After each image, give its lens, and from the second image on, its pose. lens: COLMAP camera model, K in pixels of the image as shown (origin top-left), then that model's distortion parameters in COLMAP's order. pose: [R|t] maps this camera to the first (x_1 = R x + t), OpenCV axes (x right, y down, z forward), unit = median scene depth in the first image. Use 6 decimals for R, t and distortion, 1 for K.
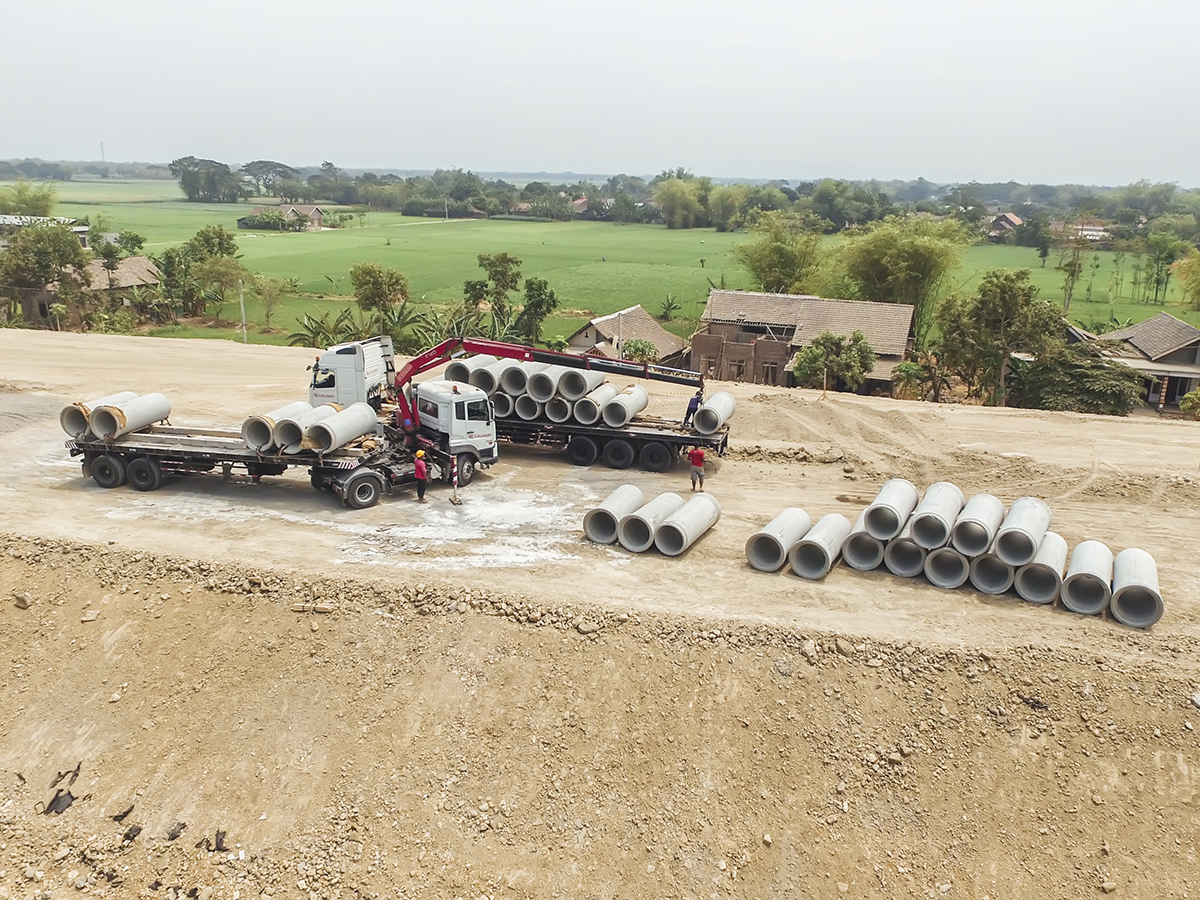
lens RADIAL K [[931.1, 0, 611.5], [0, 931.1, 448.4], [0, 0, 1]] dist [-0.004977, -0.002337]
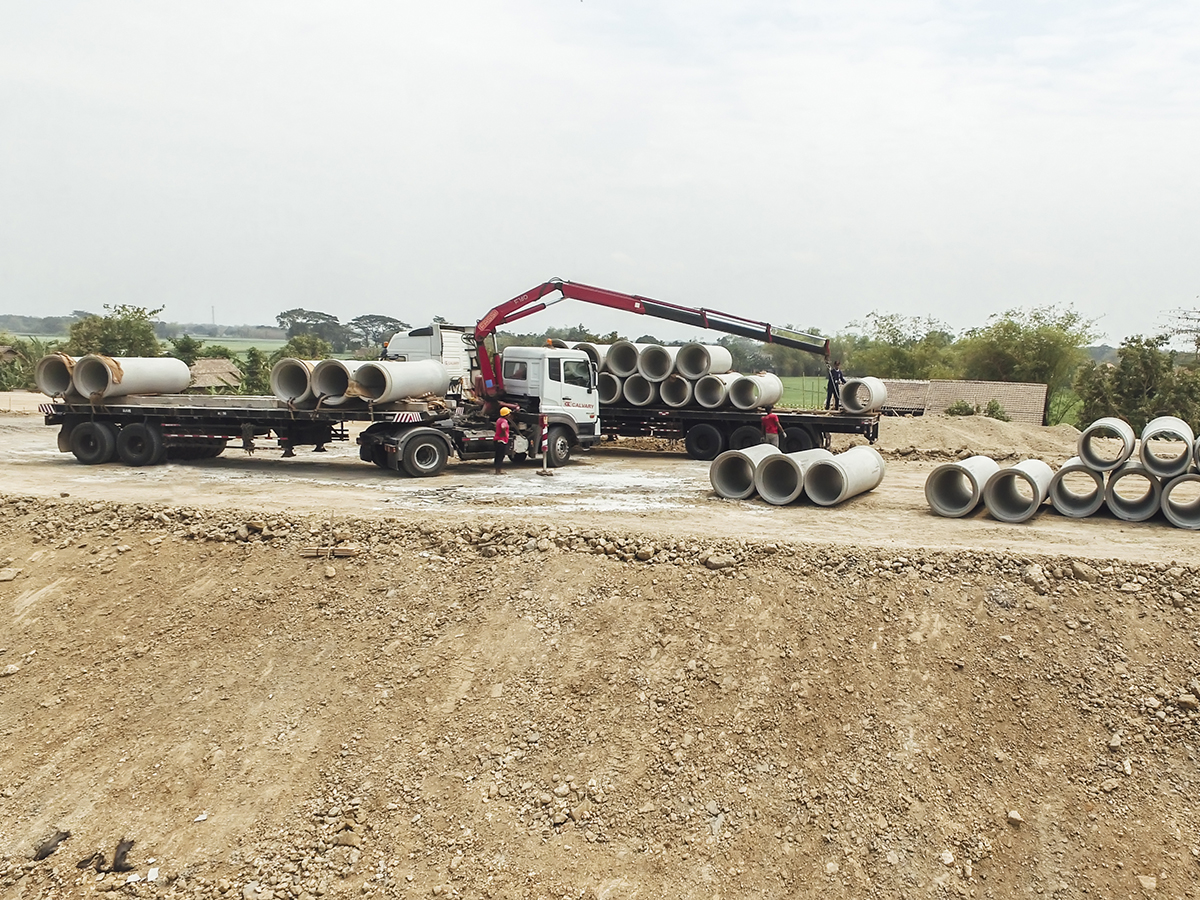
lens RADIAL K [[932.3, 0, 773.1], [0, 932.3, 447.1], [0, 0, 1]] dist [-0.011930, 0.016254]
pose [[0.998360, 0.004612, 0.057069, -0.024604], [0.005488, 0.984450, -0.175578, 0.214578], [-0.056991, 0.175603, 0.982810, 0.262308]]
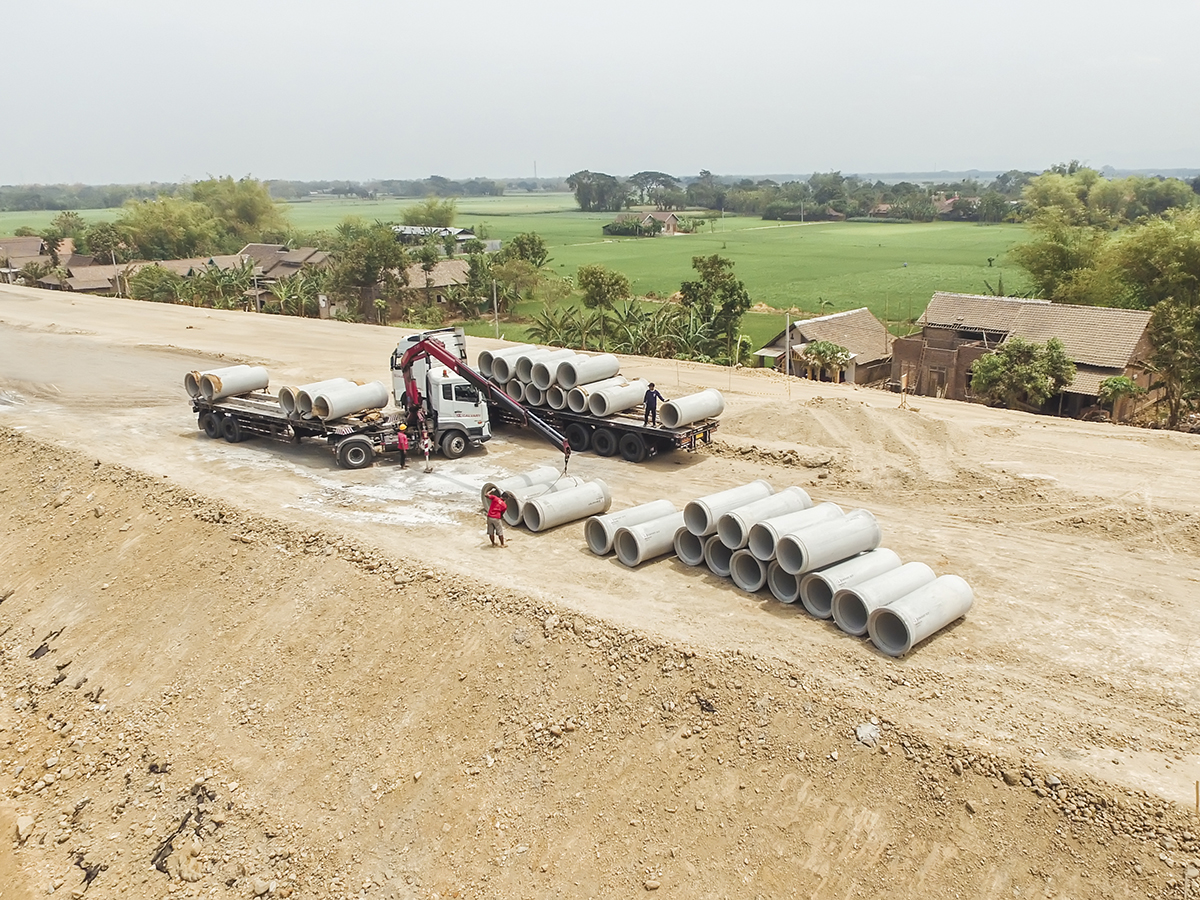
lens RADIAL K [[931.1, 0, 611.5], [0, 931.1, 448.4], [0, 0, 1]] dist [-0.004977, -0.002337]
pose [[0.917998, 0.073164, -0.389777, 0.594595], [-0.074758, 0.997140, 0.011102, 0.000859], [0.389475, 0.018947, 0.920842, 0.044513]]
